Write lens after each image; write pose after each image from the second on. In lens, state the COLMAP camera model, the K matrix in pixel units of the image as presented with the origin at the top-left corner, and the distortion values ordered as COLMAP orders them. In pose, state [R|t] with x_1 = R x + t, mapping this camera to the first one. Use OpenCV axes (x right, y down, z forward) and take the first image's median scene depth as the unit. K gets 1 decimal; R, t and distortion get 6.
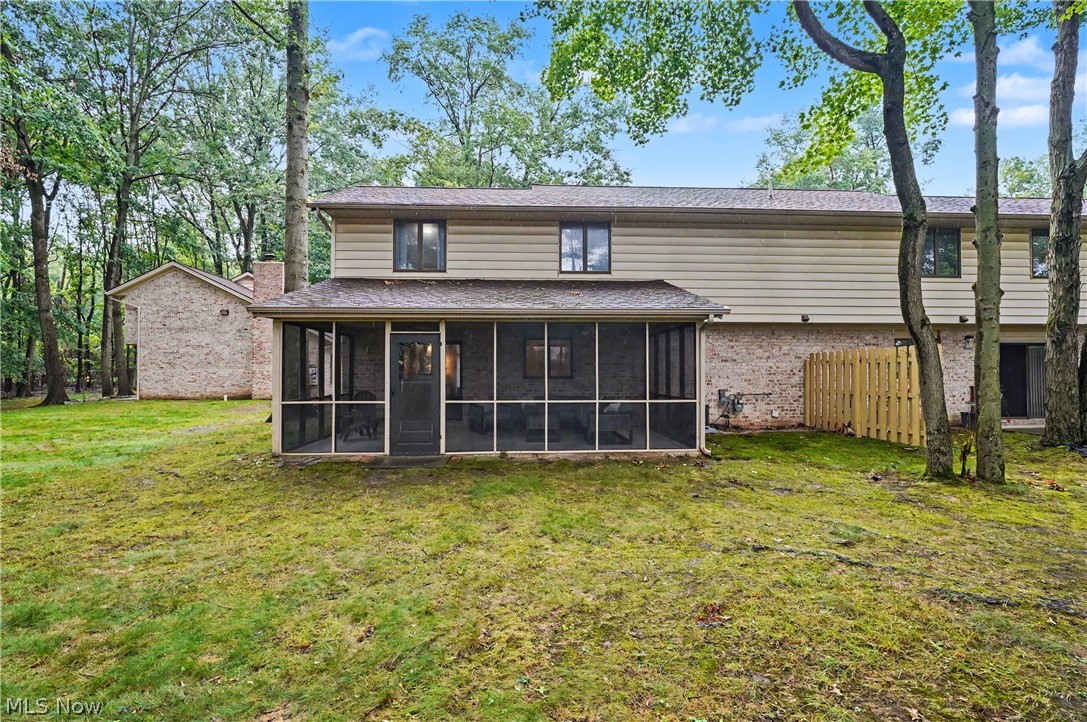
lens RADIAL K [[496.4, 0, 544.8], [0, 496.4, 365.8], [0, 0, 1]] dist [-0.008724, 0.000316]
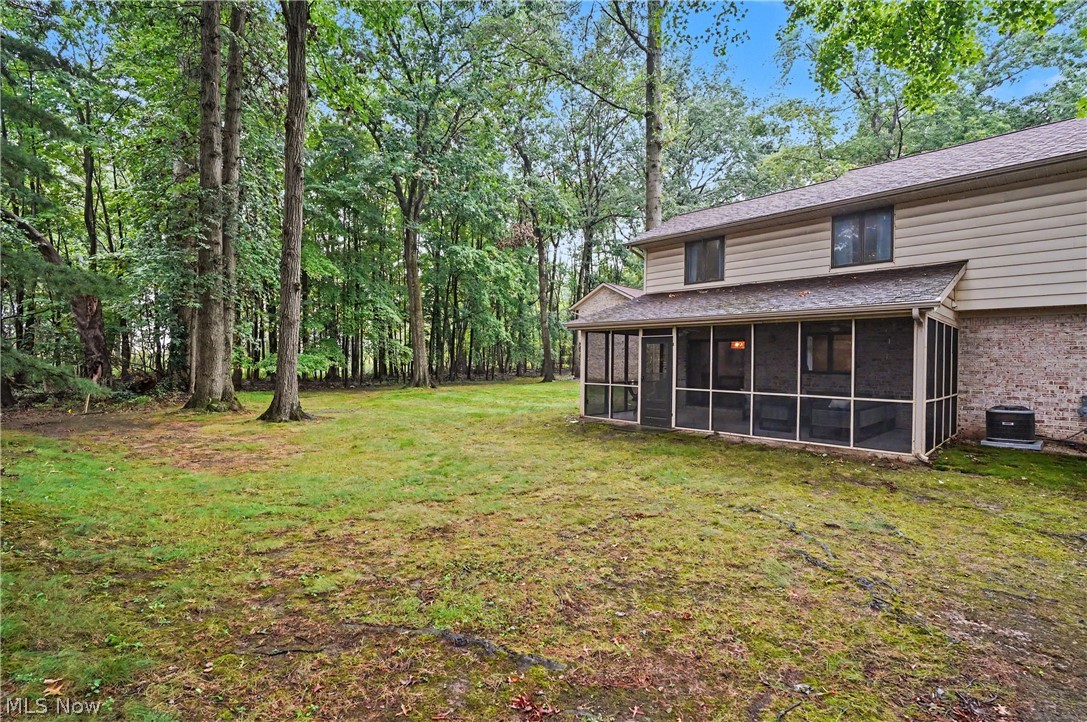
lens RADIAL K [[496.4, 0, 544.8], [0, 496.4, 365.8], [0, 0, 1]] dist [-0.008724, 0.000316]
pose [[0.655821, 0.018837, -0.754682, 0.555132], [-0.005694, 0.999784, 0.020007, -0.011213], [0.754895, -0.008824, 0.655786, -0.119815]]
